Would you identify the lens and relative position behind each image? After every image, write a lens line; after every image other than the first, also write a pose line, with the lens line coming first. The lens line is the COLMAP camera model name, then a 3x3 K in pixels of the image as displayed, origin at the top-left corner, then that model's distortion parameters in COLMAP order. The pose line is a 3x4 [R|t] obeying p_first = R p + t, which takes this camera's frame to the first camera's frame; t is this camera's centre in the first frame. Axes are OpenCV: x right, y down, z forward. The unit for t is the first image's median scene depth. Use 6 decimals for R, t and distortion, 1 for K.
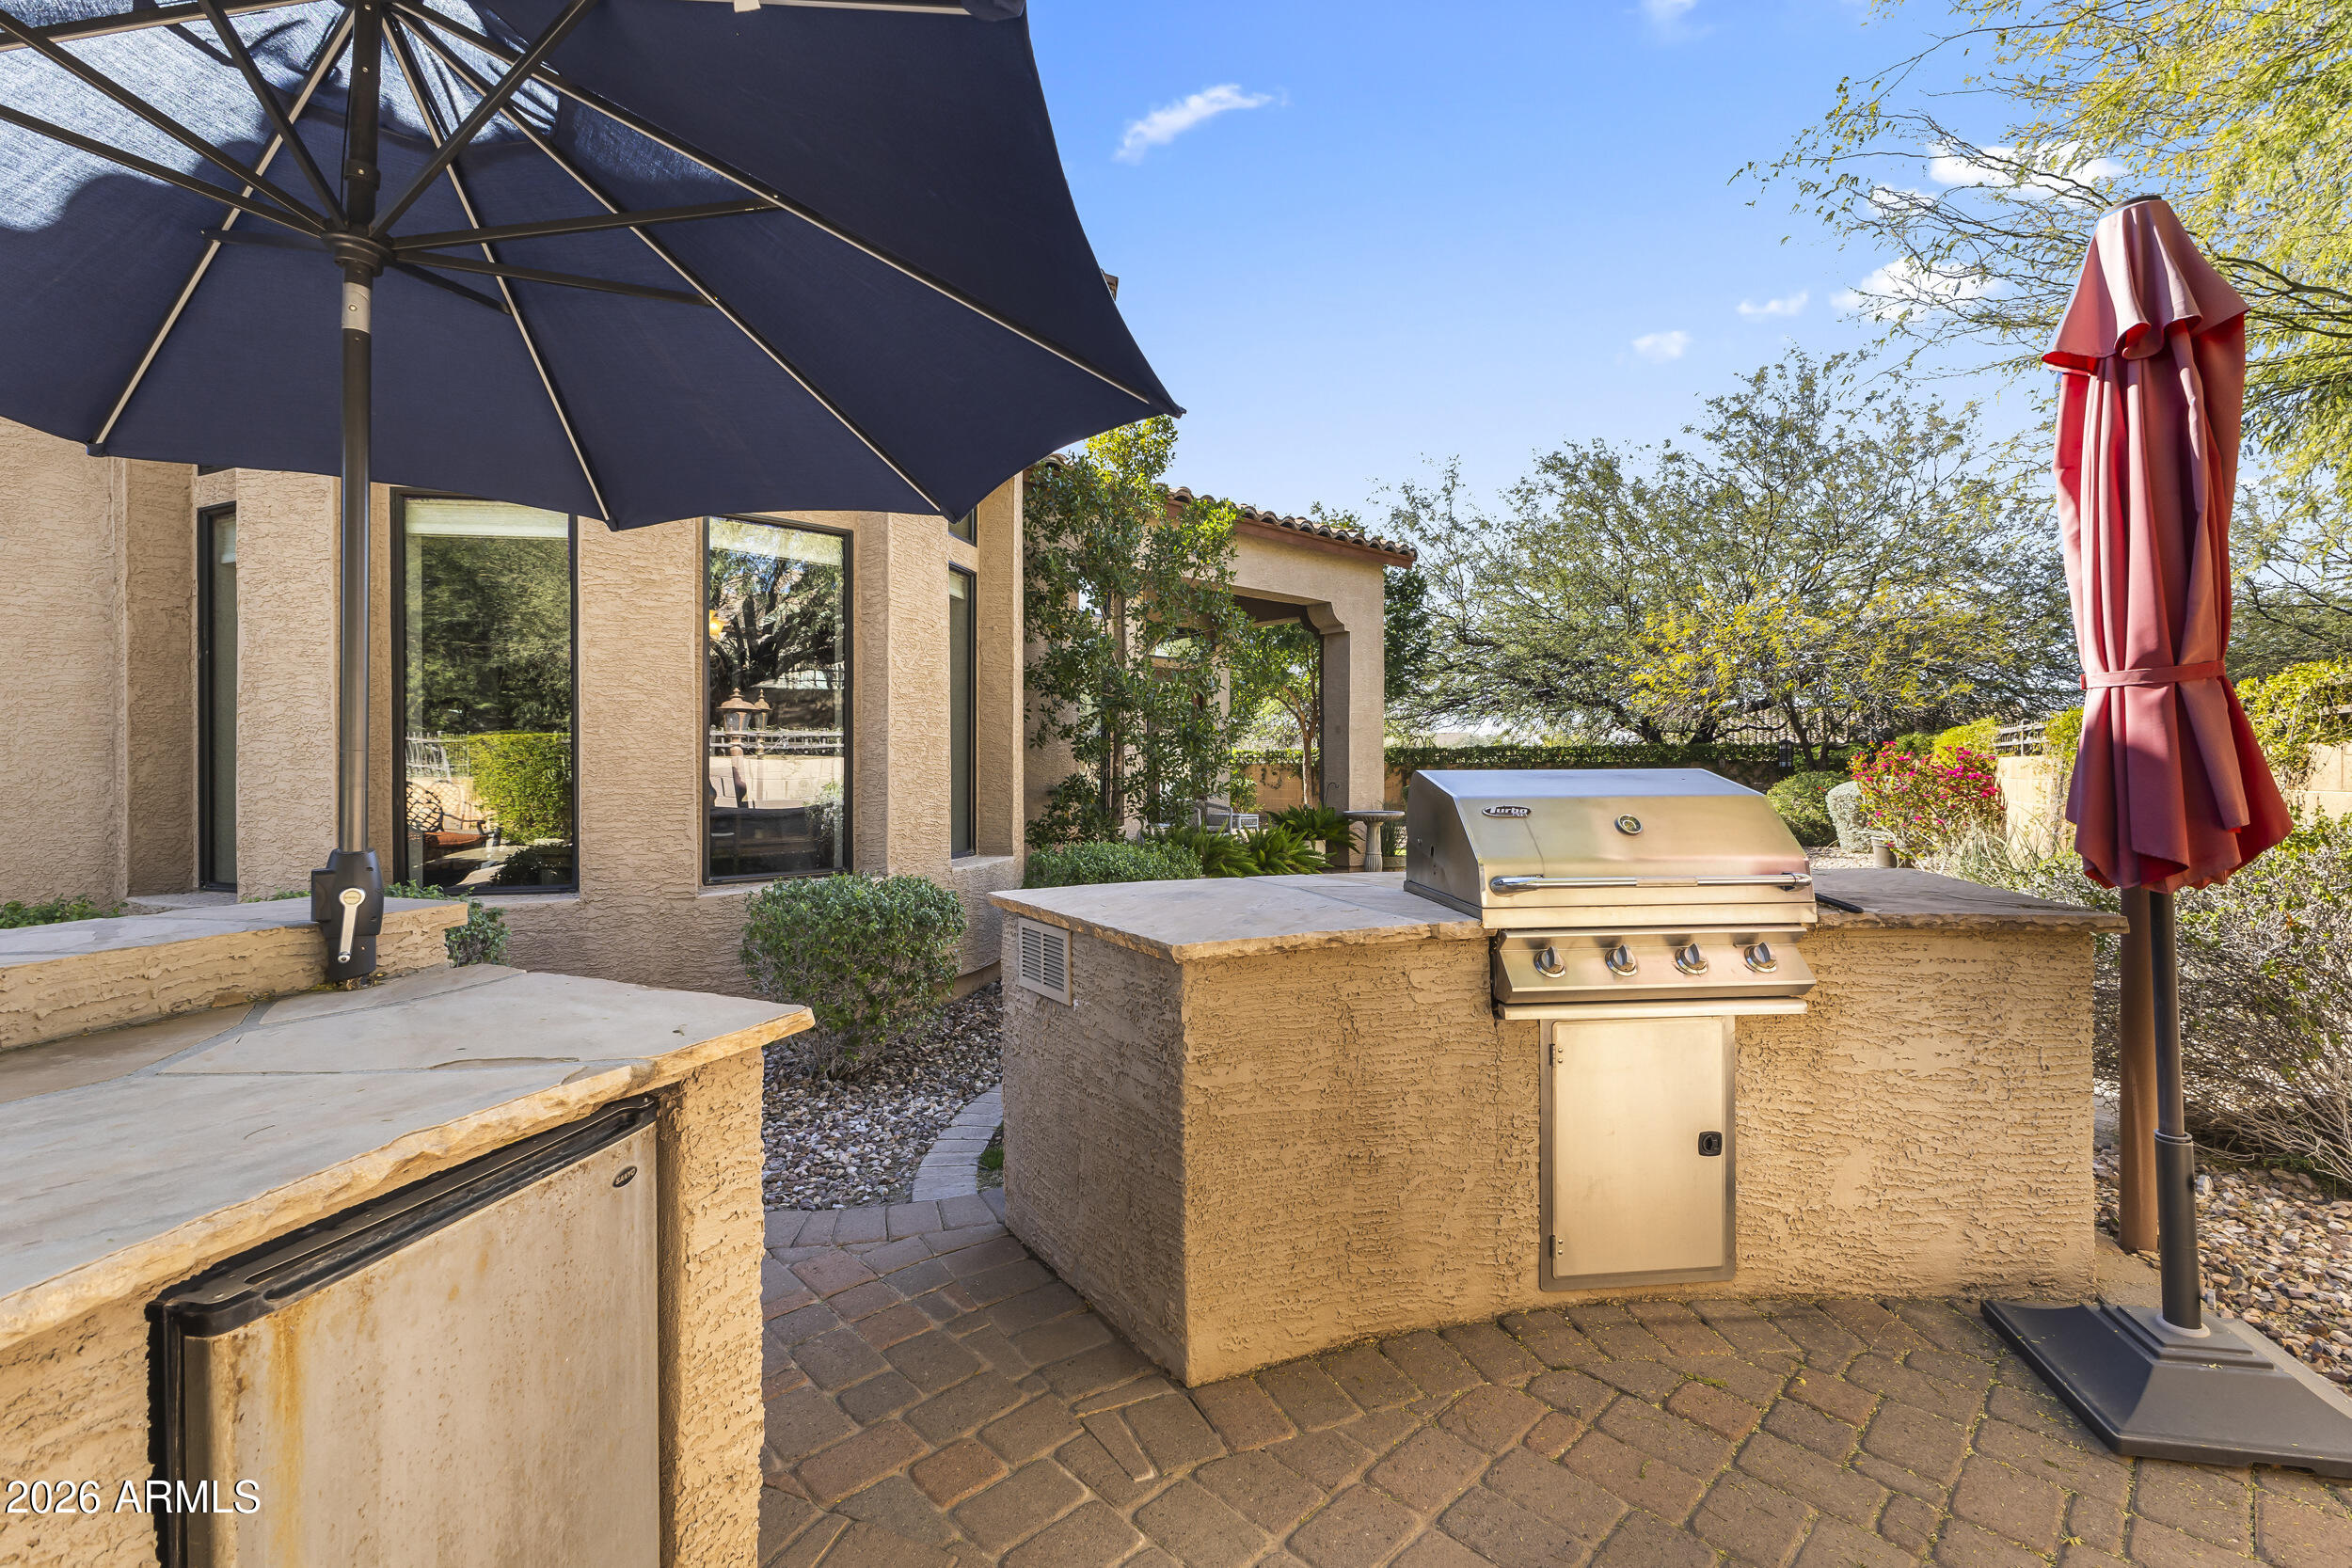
lens RADIAL K [[1014.3, 0, 1172.9], [0, 1014.3, 772.7], [0, 0, 1]] dist [0.009088, -0.002741]
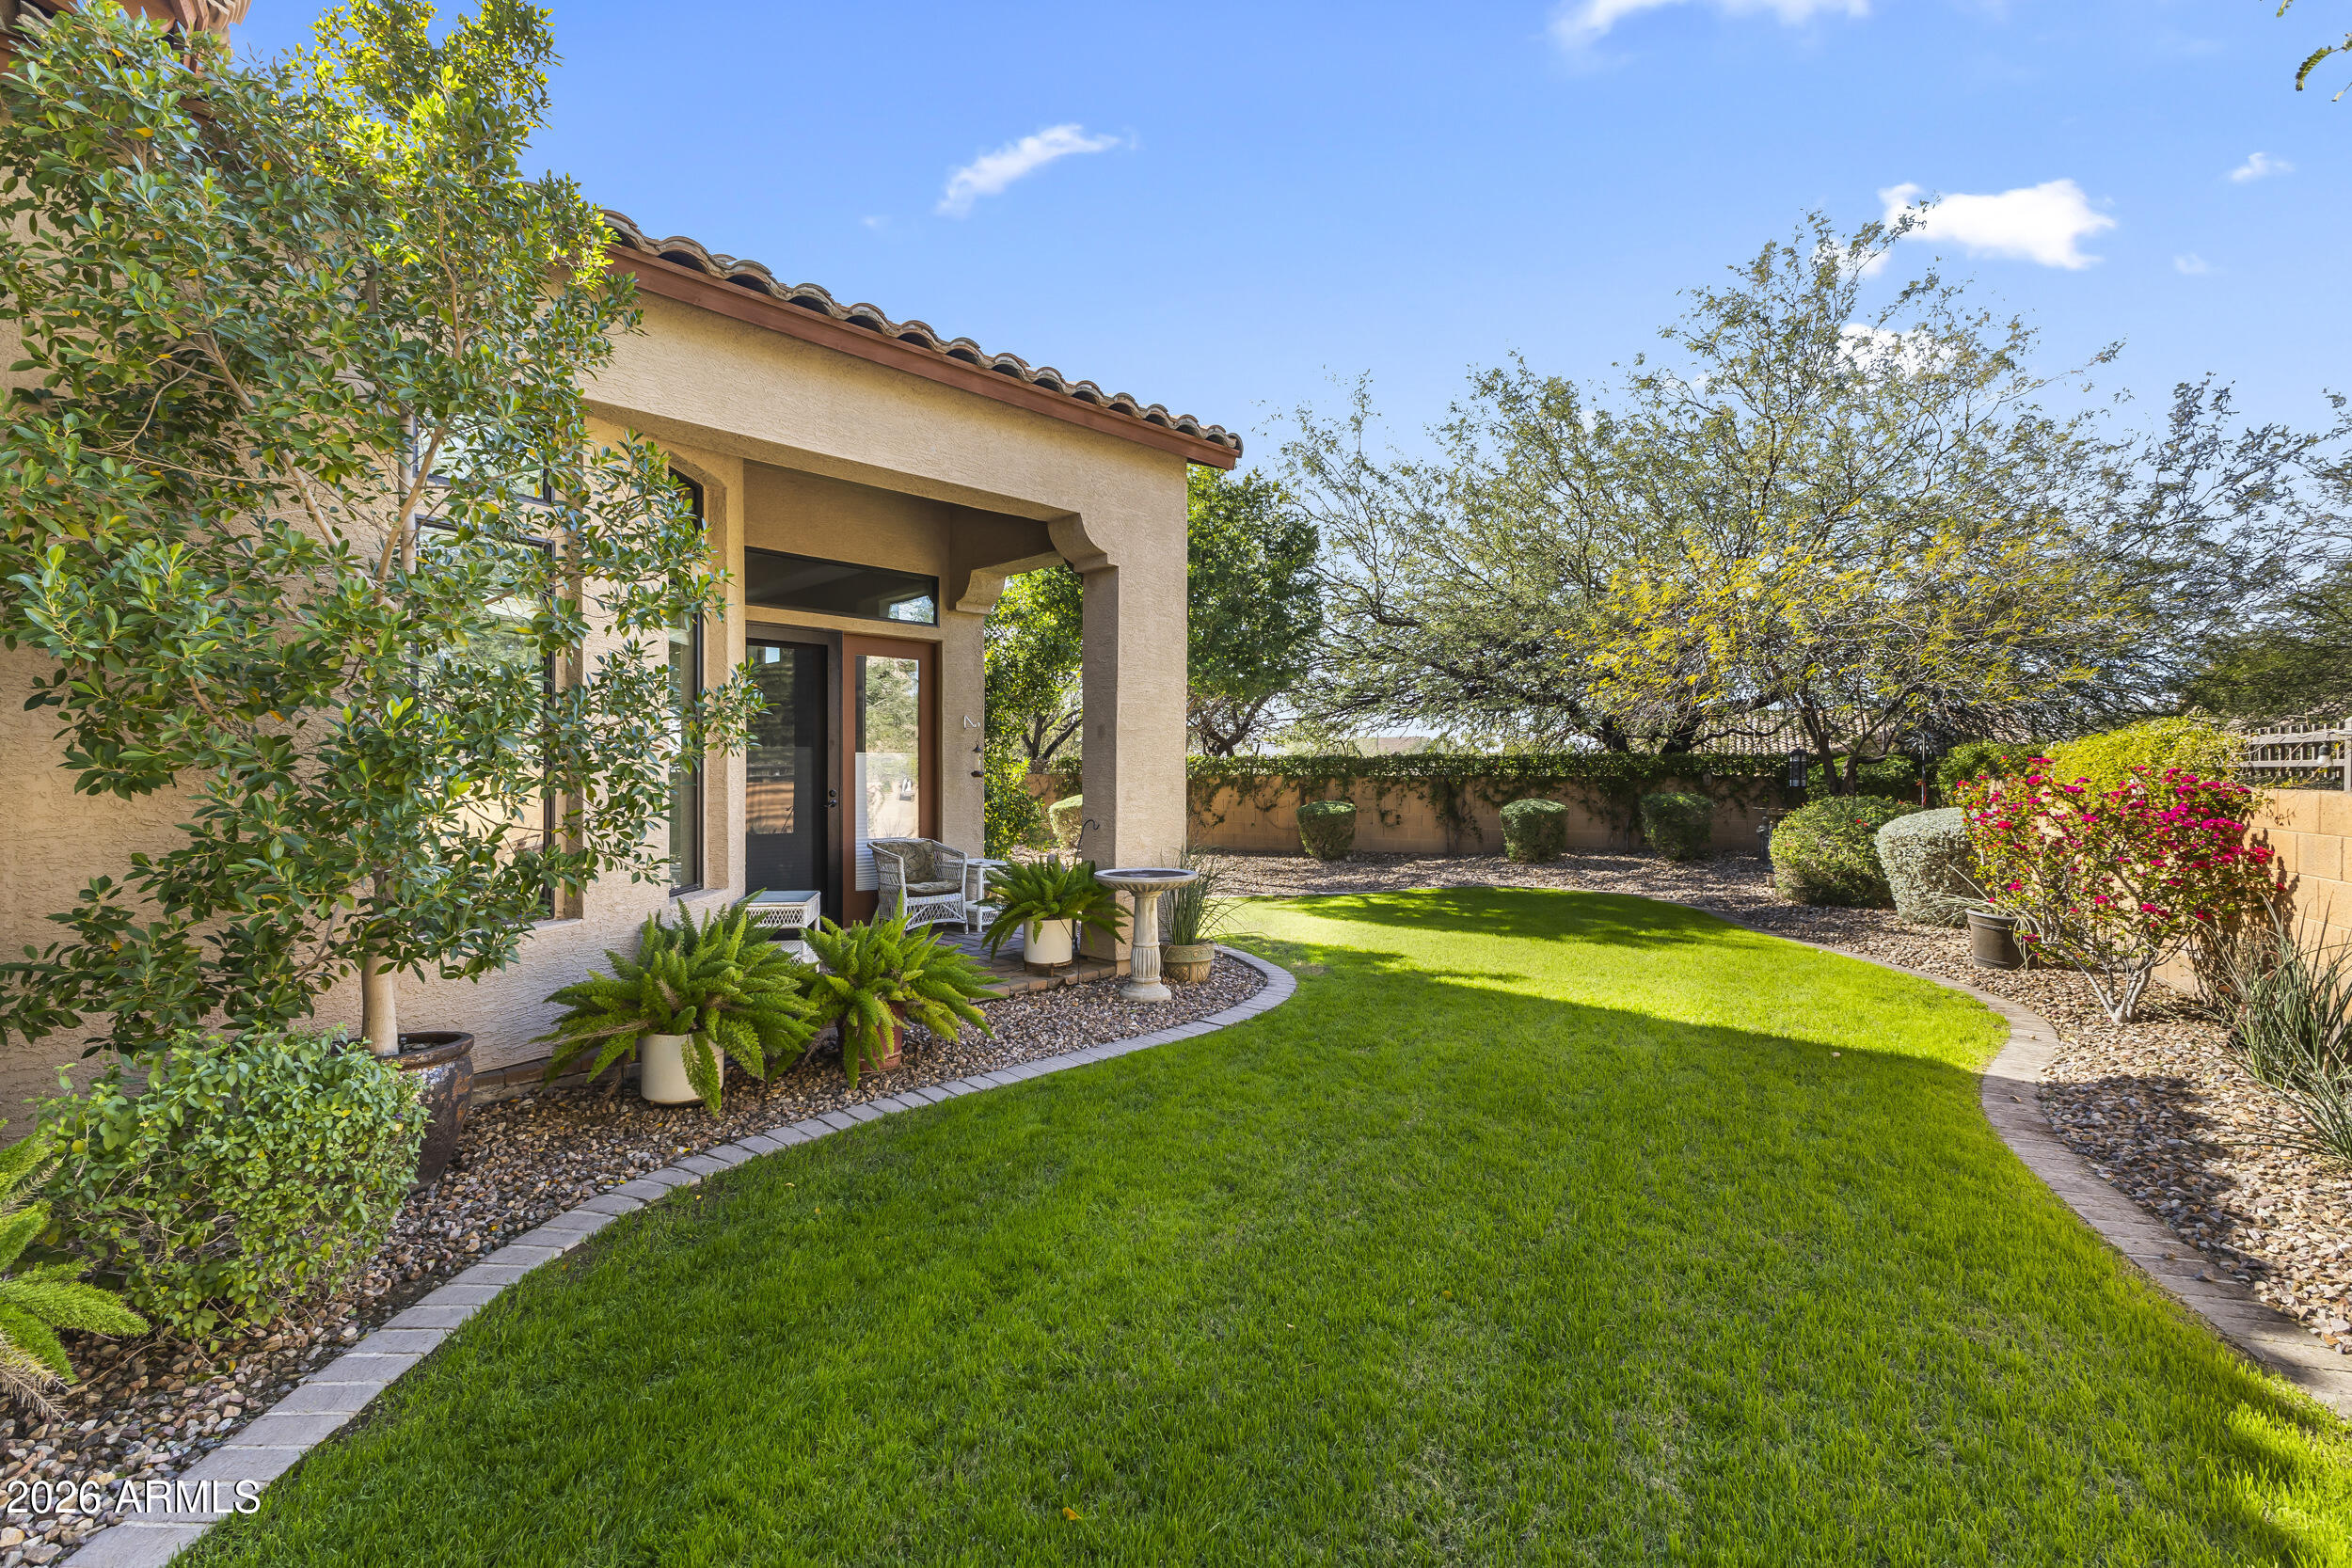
lens RADIAL K [[1014.3, 0, 1175.4], [0, 1014.3, 794.9], [0, 0, 1]] dist [0.009088, -0.002741]
pose [[0.999437, 0.002070, 0.033500, 0.116825], [-0.002691, 0.999825, 0.018531, -0.010341], [-0.033455, -0.018611, 0.999267, 0.251618]]
